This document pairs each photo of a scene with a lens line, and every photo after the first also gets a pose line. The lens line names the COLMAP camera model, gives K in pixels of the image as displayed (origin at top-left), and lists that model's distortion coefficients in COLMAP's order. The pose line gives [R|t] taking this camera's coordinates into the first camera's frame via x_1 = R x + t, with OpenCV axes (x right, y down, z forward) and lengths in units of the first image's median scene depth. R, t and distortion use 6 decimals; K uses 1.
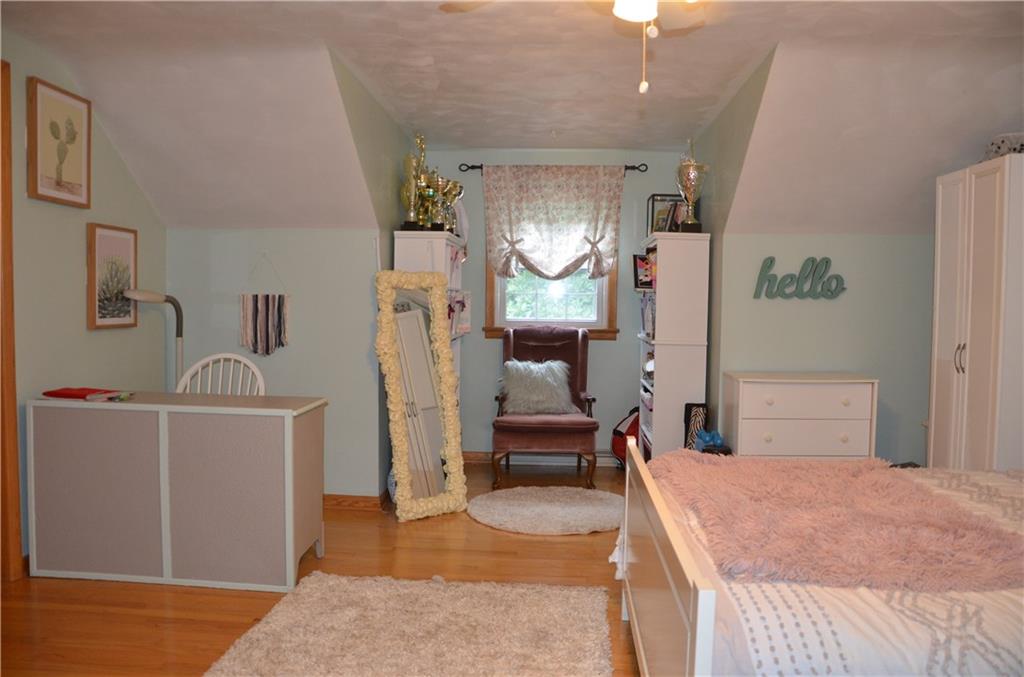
lens RADIAL K [[806.9, 0, 512.1], [0, 806.9, 342.9], [0, 0, 1]] dist [-0.133692, 0.099815]
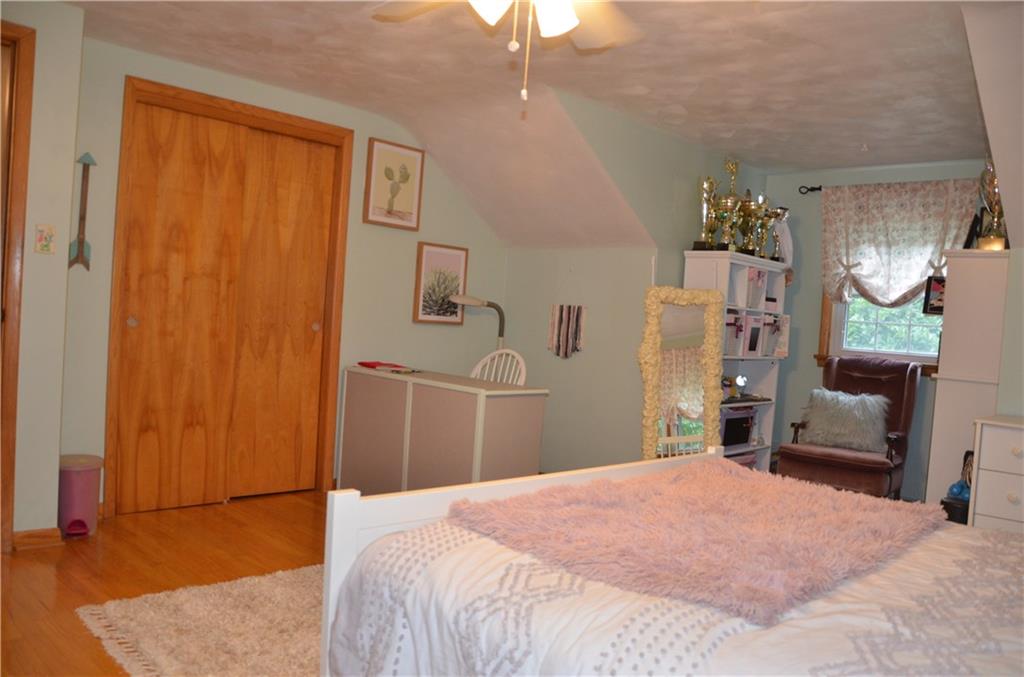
lens RADIAL K [[806.9, 0, 514.2], [0, 806.9, 347.4], [0, 0, 1]] dist [-0.133692, 0.099815]
pose [[0.762585, 0.061807, -0.643929, 0.346166], [-0.092245, 0.995642, -0.013676, 0.020661], [0.640277, 0.069828, 0.764963, 0.056395]]
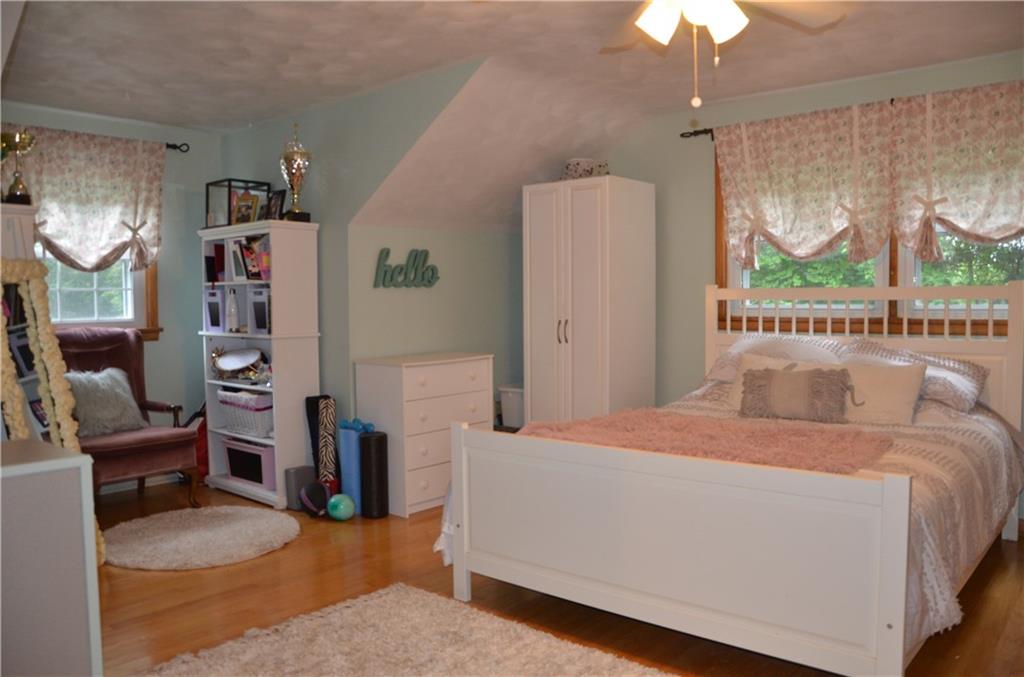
lens RADIAL K [[806.9, 0, 505.7], [0, 806.9, 340.7], [0, 0, 1]] dist [-0.133692, 0.099815]
pose [[0.608173, -0.061837, 0.791392, -0.374502], [0.060981, 0.997655, 0.031091, -0.007985], [-0.791459, 0.029351, 0.610518, 0.197811]]
